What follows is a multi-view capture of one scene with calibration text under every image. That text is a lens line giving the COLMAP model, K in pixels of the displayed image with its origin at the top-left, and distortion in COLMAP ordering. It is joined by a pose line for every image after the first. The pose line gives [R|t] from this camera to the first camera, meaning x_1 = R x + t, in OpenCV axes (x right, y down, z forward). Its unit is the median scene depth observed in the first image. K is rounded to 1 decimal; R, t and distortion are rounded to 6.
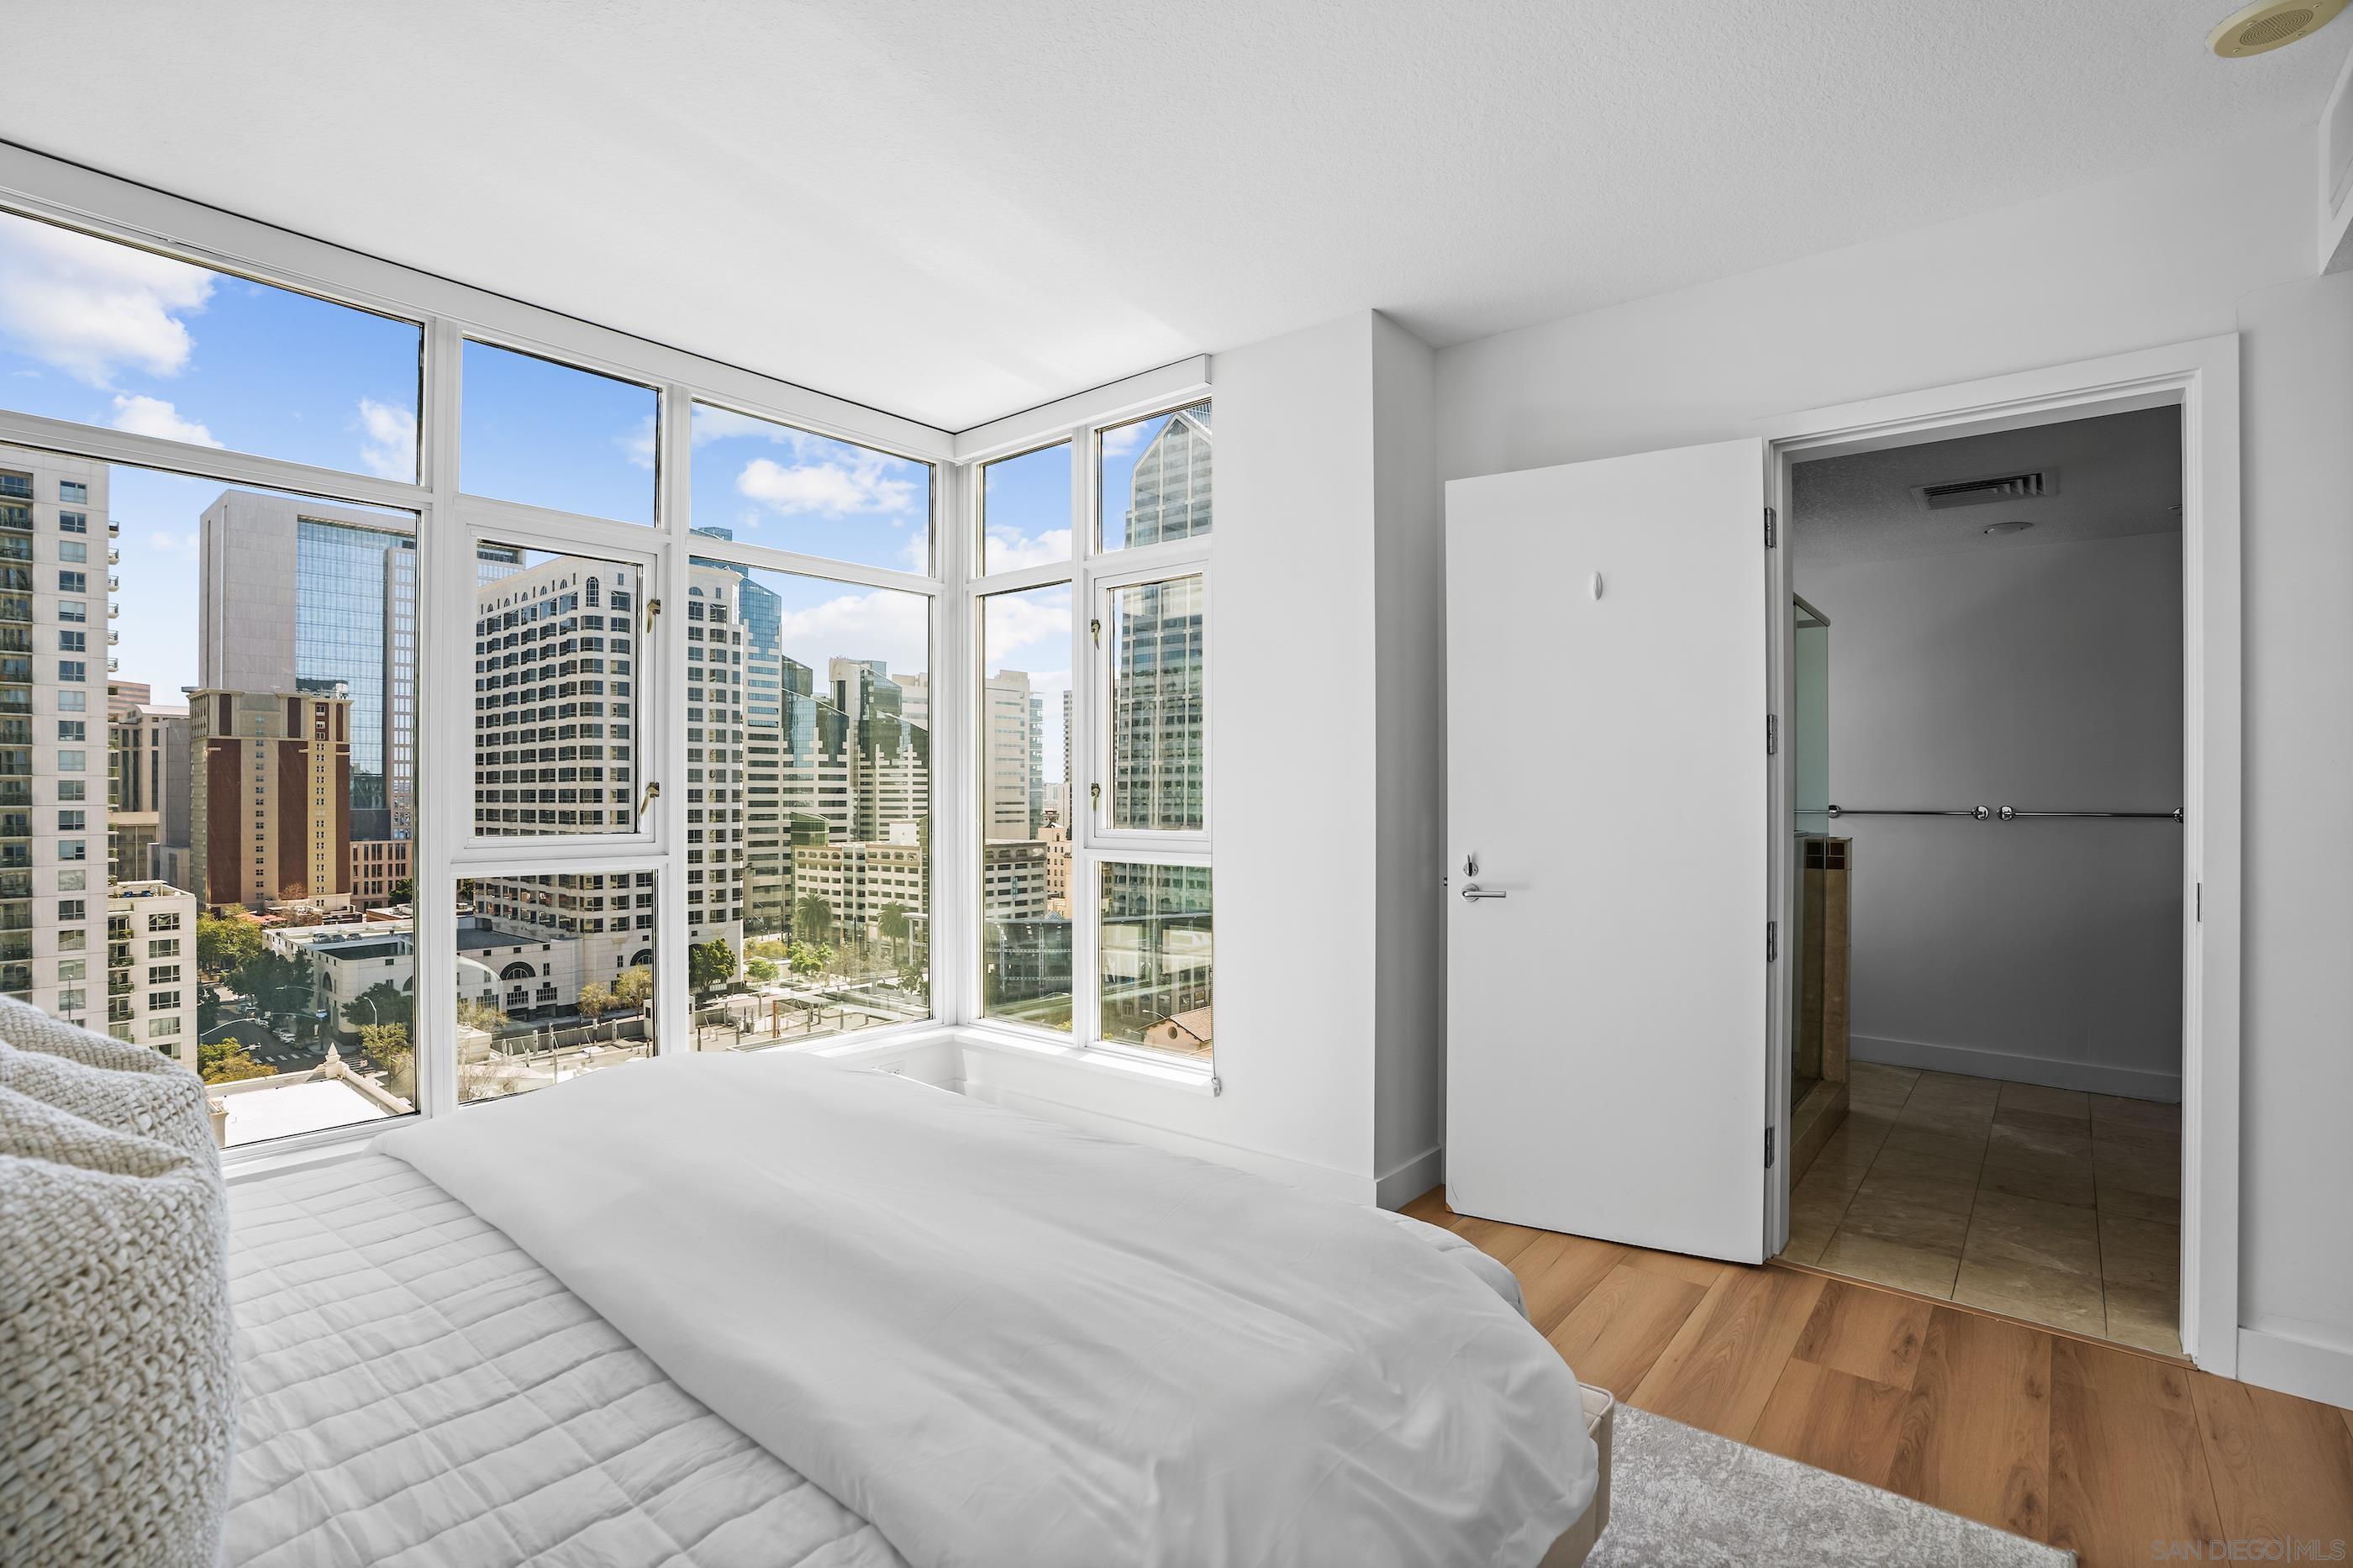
lens RADIAL K [[1124.9, 0, 1176.5], [0, 1124.9, 784.0], [0, 0, 1]] dist [-0.029228, 0.001016]
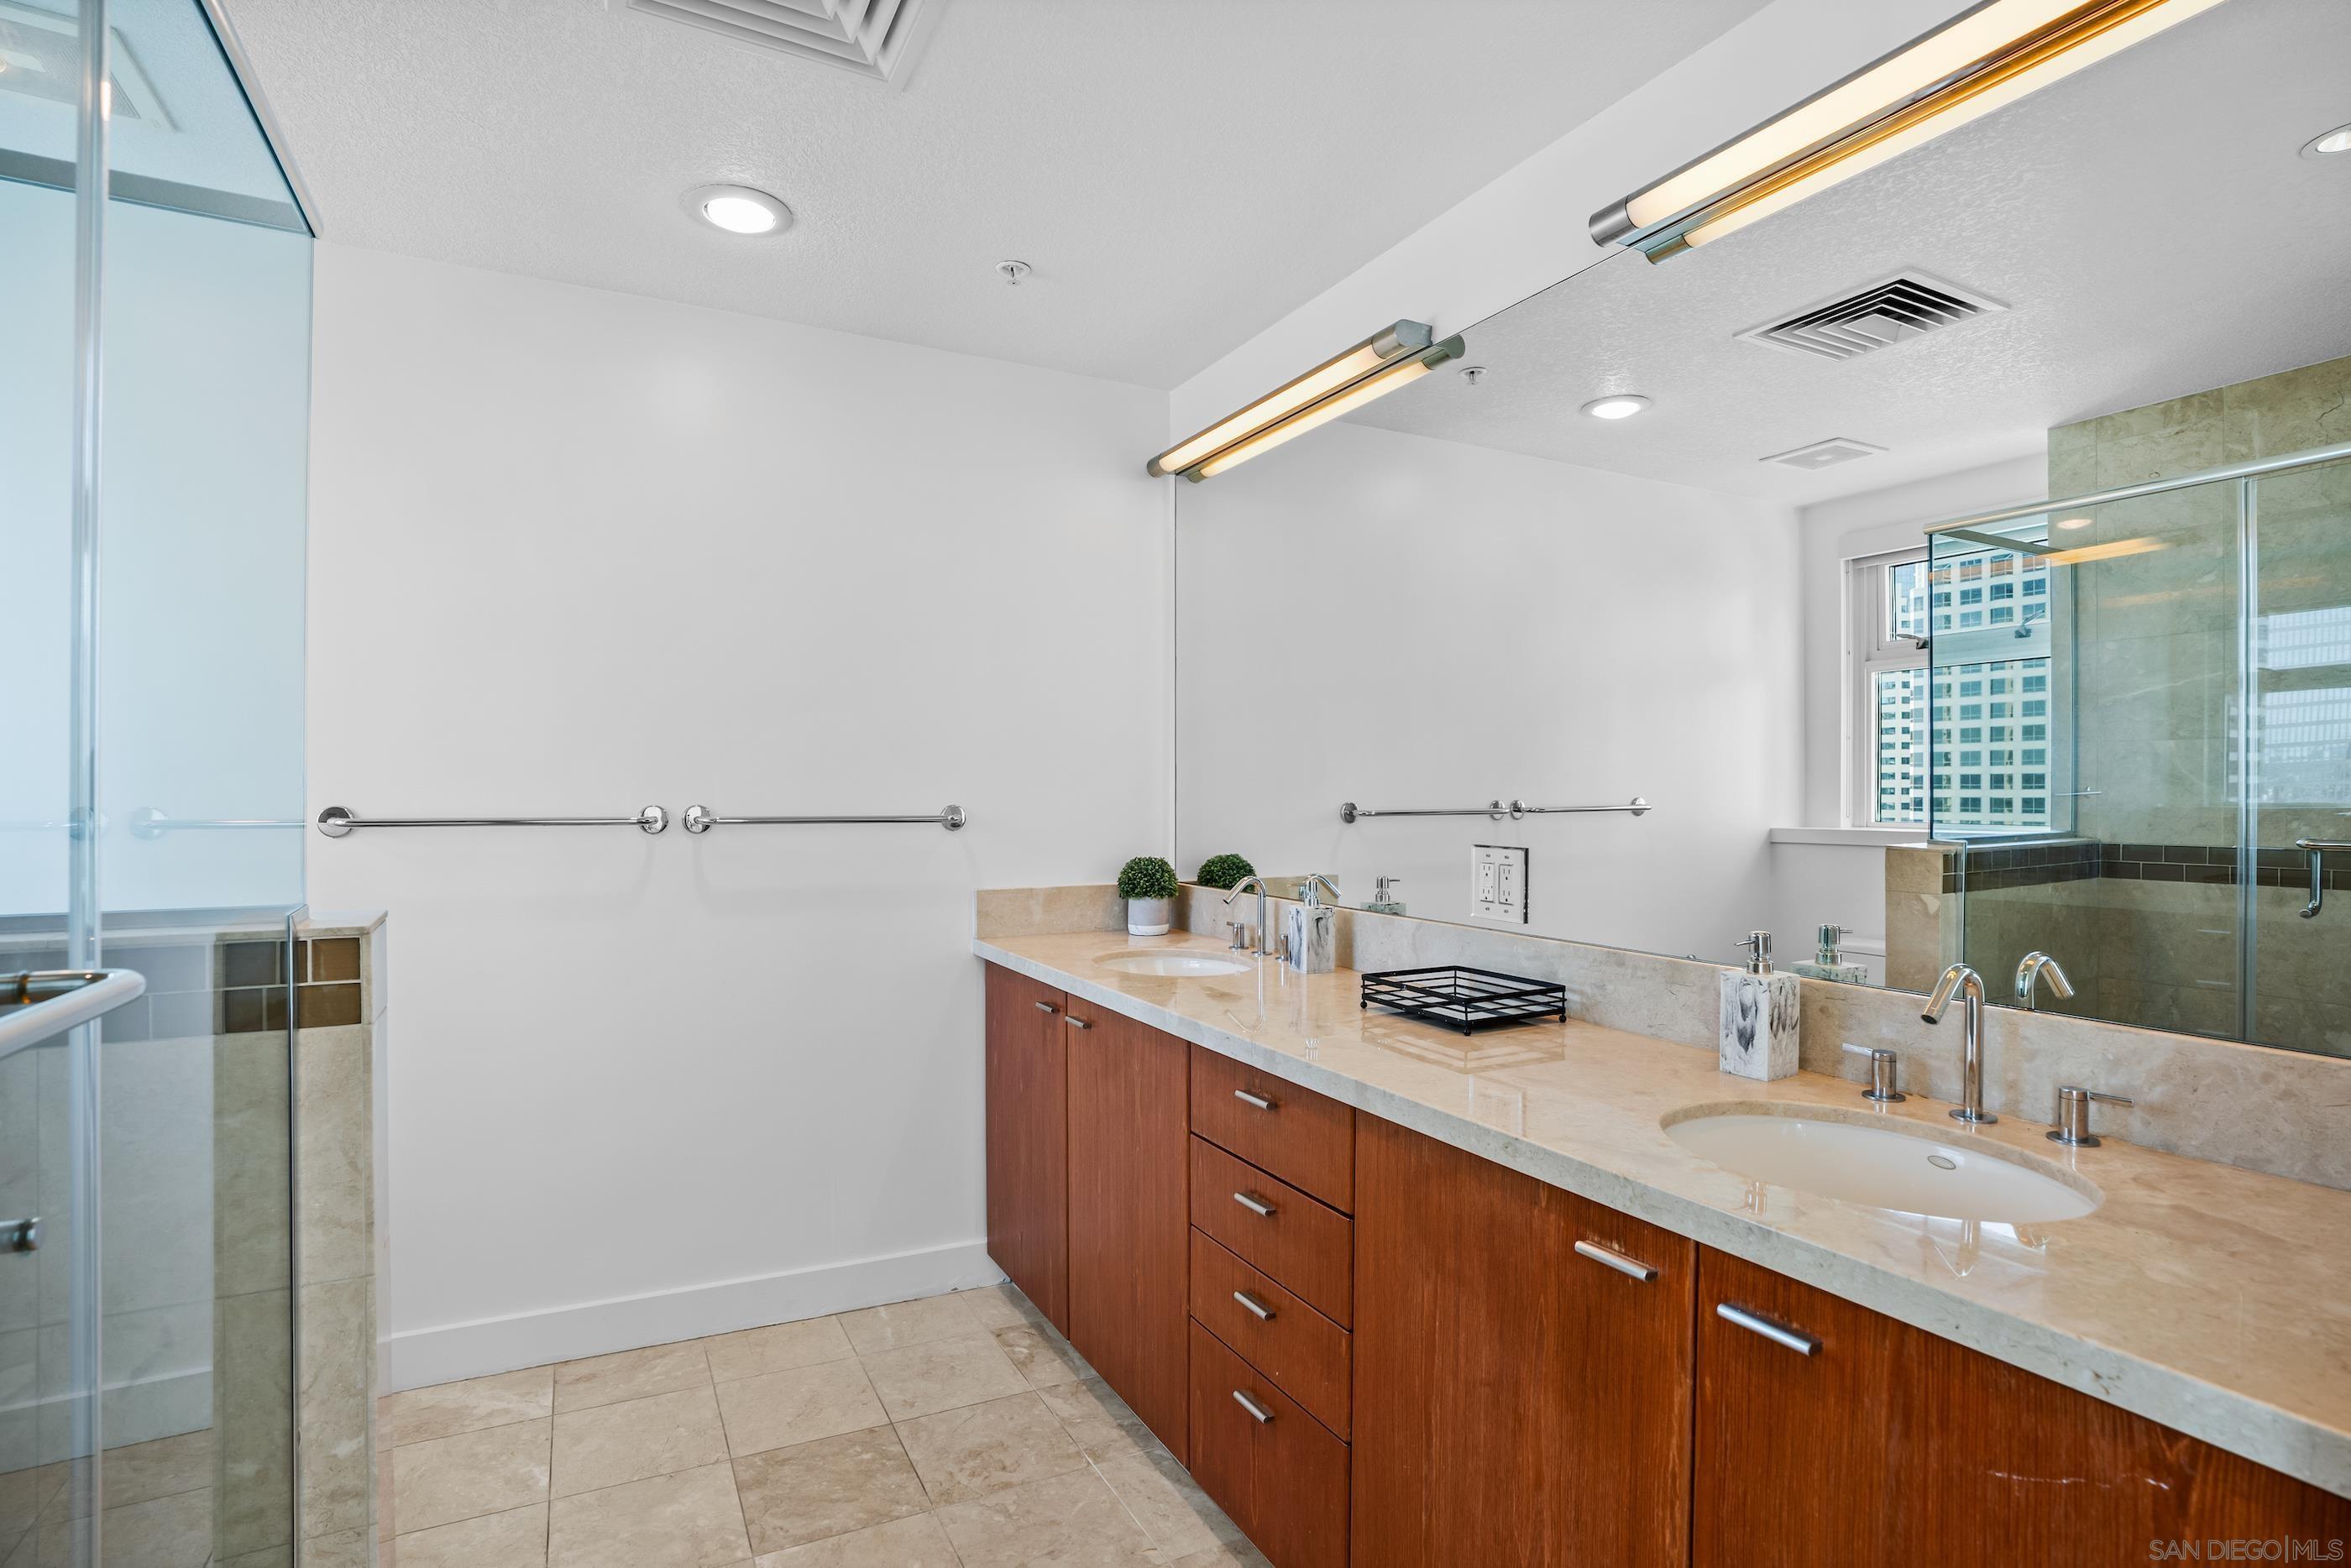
lens RADIAL K [[1123.8, 0, 1175.5], [0, 1123.8, 784.0], [0, 0, 1]] dist [-0.029228, 0.001016]
pose [[0.386166, 0.004675, 0.922417, 0.958141], [-0.010893, 0.999941, -0.000508, 0.019732], [-0.922365, -0.009852, 0.386194, 1.599904]]
